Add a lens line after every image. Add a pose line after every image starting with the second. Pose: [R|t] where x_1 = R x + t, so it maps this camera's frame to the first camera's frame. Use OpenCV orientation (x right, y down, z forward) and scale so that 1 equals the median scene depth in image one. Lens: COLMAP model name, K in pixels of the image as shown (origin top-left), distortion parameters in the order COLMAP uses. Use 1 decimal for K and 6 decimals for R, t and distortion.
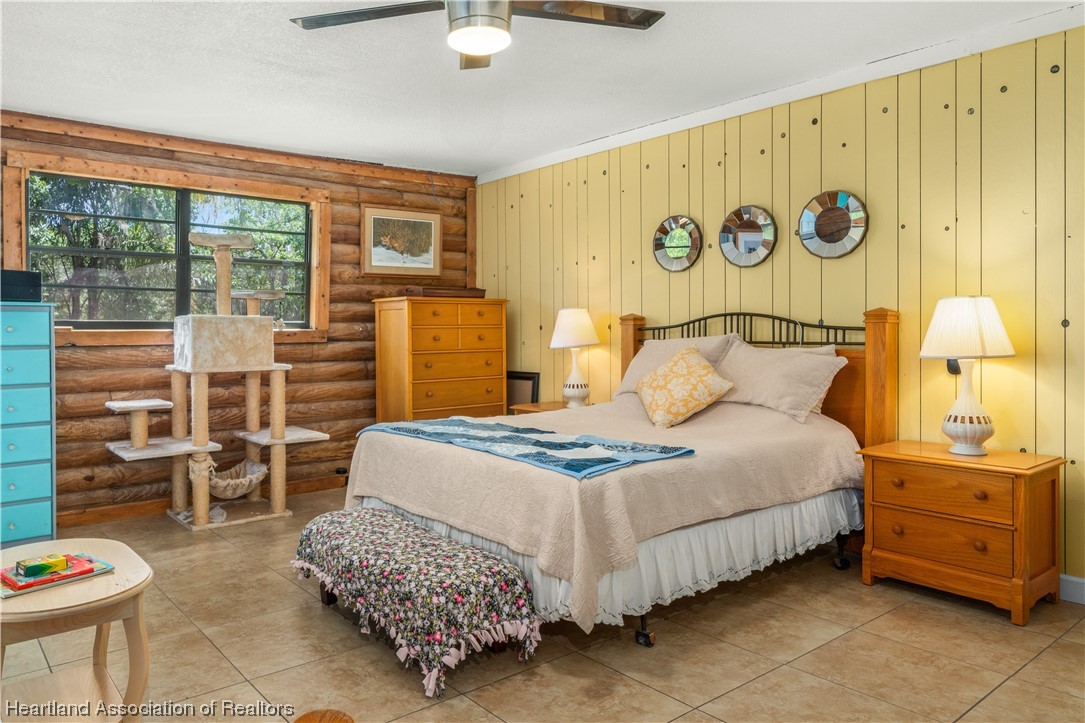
lens RADIAL K [[735.8, 0, 478.6], [0, 735.8, 336.6], [0, 0, 1]] dist [0.002840, 0.001581]
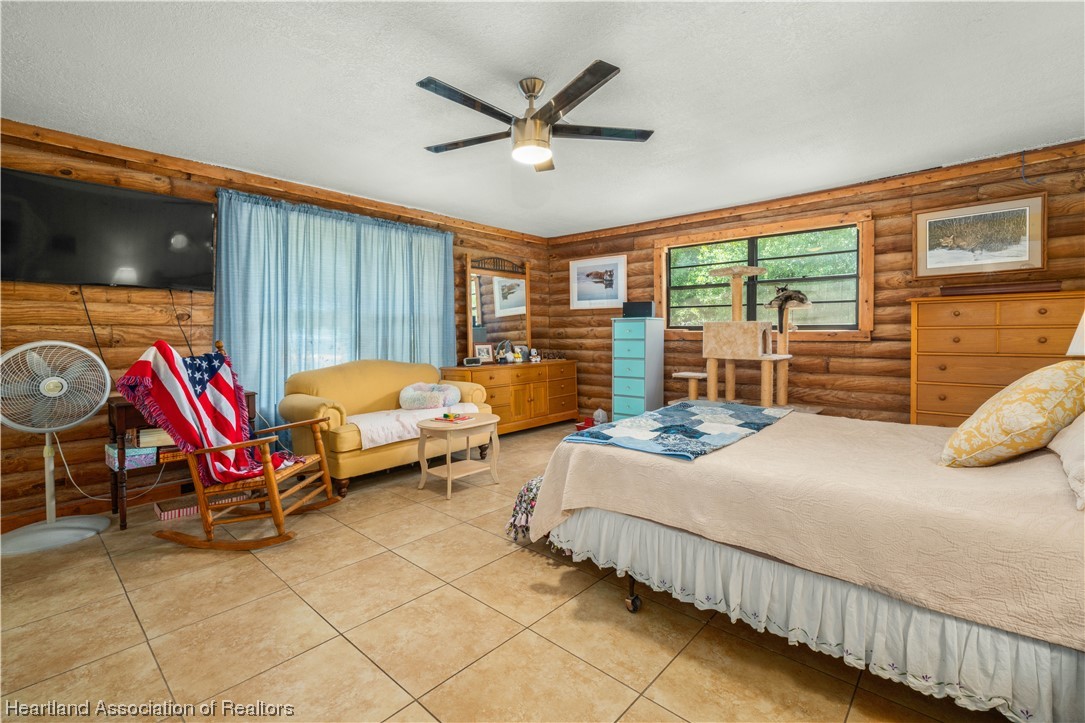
lens RADIAL K [[493.2, 0, 544.3], [0, 493.2, 342.1], [0, 0, 1]] dist [0.003396, 0.001220]
pose [[0.172764, 0.023735, -0.984677, 0.592835], [-0.005645, 0.999717, 0.023107, -0.007927], [0.984947, 0.001567, 0.172850, 0.457198]]
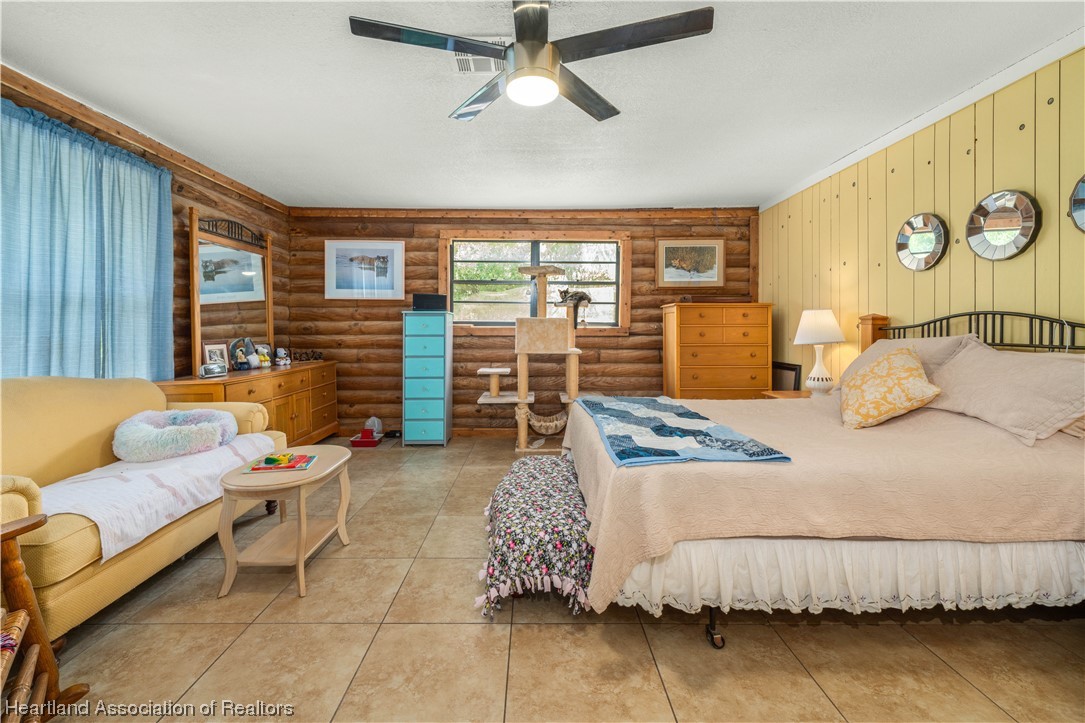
lens RADIAL K [[458.6, 0, 543.0], [0, 458.6, 327.2], [0, 0, 1]] dist [0.001426, -0.001499]
pose [[0.796952, 0.006390, -0.604009, 0.259542], [-0.011739, 0.999919, -0.004910, -0.003952], [0.603929, 0.011004, 0.796962, 0.223451]]
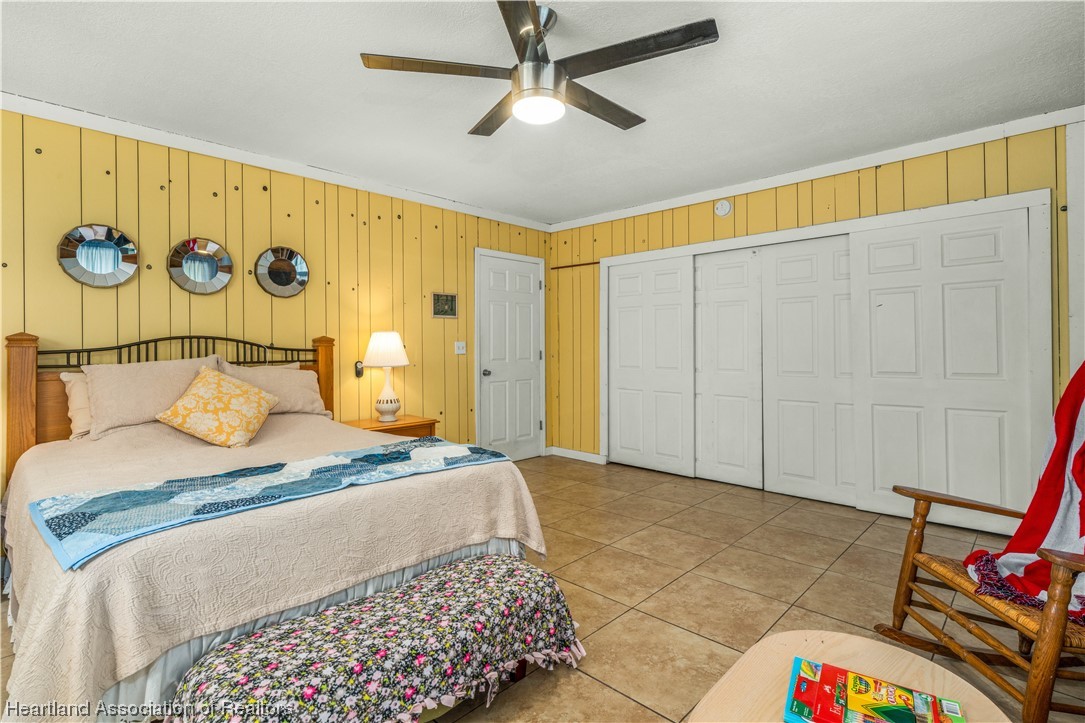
lens RADIAL K [[519.7, 0, 554.2], [0, 519.7, 339.6], [0, 0, 1]] dist [0.001133, -0.000482]
pose [[-0.159426, 0.018848, 0.987030, -0.474793], [0.018152, 0.999705, -0.016158, -0.005742], [-0.987043, 0.015341, -0.159721, 0.609833]]
